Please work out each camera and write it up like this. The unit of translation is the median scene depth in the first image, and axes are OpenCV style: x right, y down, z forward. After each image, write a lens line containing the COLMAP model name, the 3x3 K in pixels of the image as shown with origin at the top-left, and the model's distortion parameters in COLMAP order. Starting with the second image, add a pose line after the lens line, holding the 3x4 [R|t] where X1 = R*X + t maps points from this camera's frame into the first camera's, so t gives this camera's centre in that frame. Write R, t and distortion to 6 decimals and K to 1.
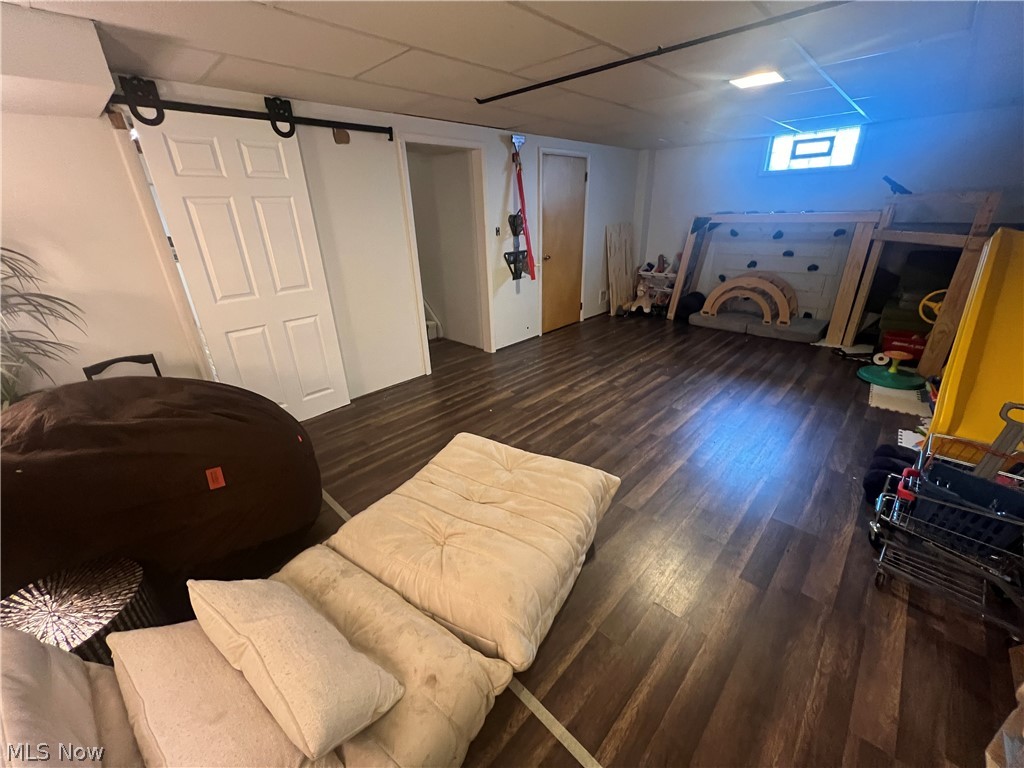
lens RADIAL K [[407.9, 0, 511.2], [0, 407.9, 379.5], [0, 0, 1]] dist [0.000164, 0.000018]
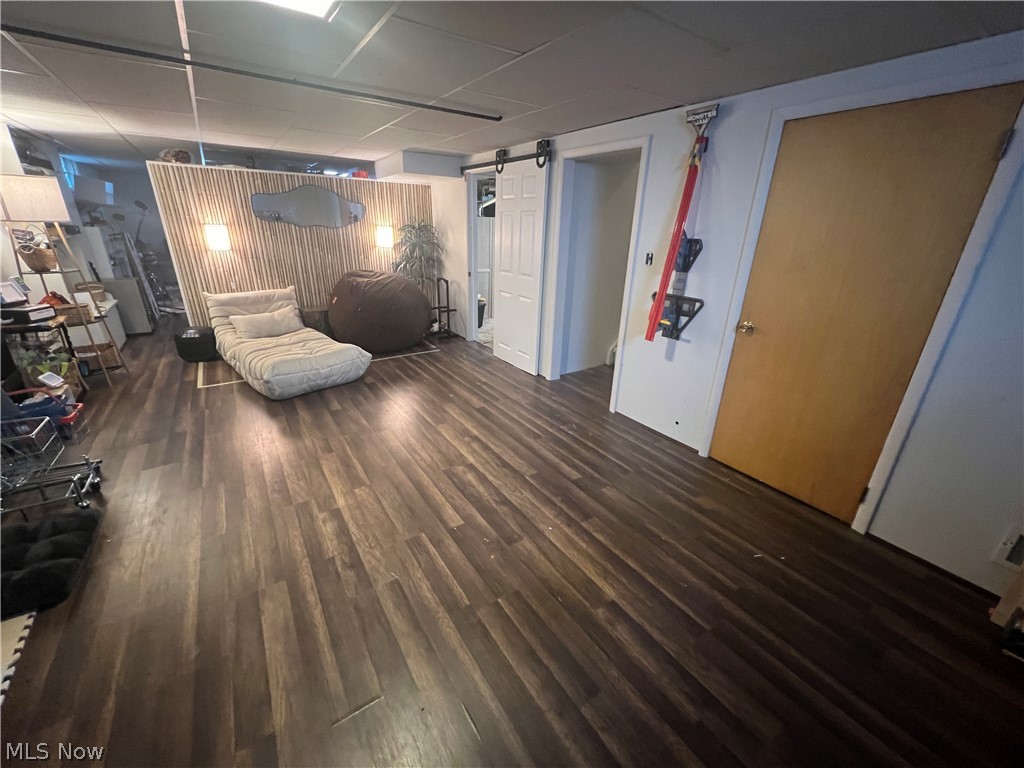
lens RADIAL K [[407.9, 0, 509.2], [0, 407.9, 384.5], [0, 0, 1]] dist [0.000164, 0.000018]
pose [[-0.211366, 0.380431, -0.900332, 0.763390], [-0.394356, 0.809645, 0.434693, -0.417880], [0.894320, 0.446930, -0.021106, 0.943543]]
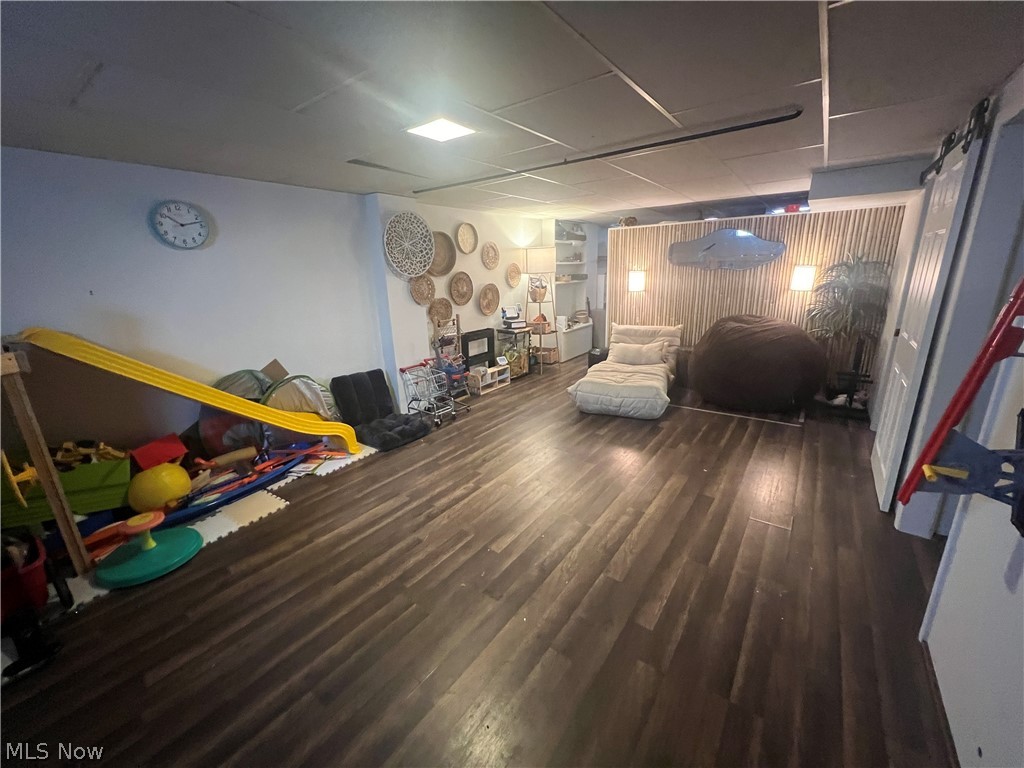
lens RADIAL K [[407.9, 0, 509.4], [0, 407.9, 385.4], [0, 0, 1]] dist [0.000164, 0.000018]
pose [[-0.990393, 0.092306, -0.102966, 0.379719], [0.007620, 0.779896, 0.625863, -0.534246], [0.138074, 0.619065, -0.773107, 1.250716]]
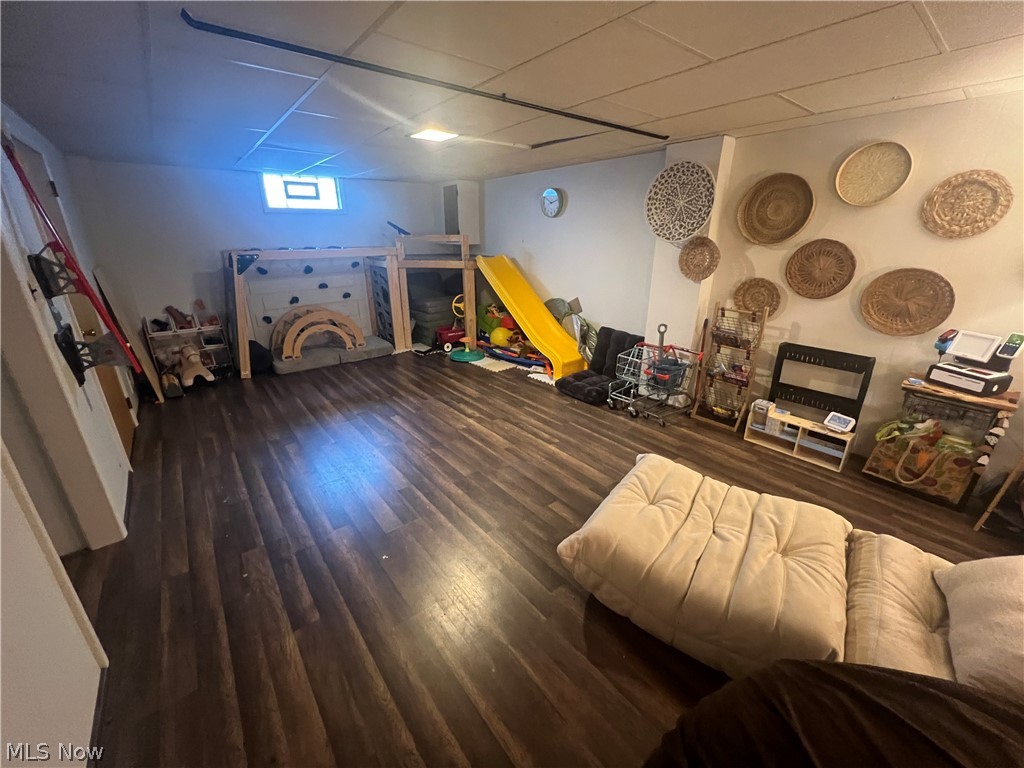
lens RADIAL K [[407.9, 0, 506.8], [0, 407.9, 382.8], [0, 0, 1]] dist [0.000164, 0.000018]
pose [[0.135206, -0.311992, 0.940415, -0.427487], [0.384355, 0.891323, 0.240446, -0.194026], [-0.913231, 0.328943, 0.240428, 0.485653]]
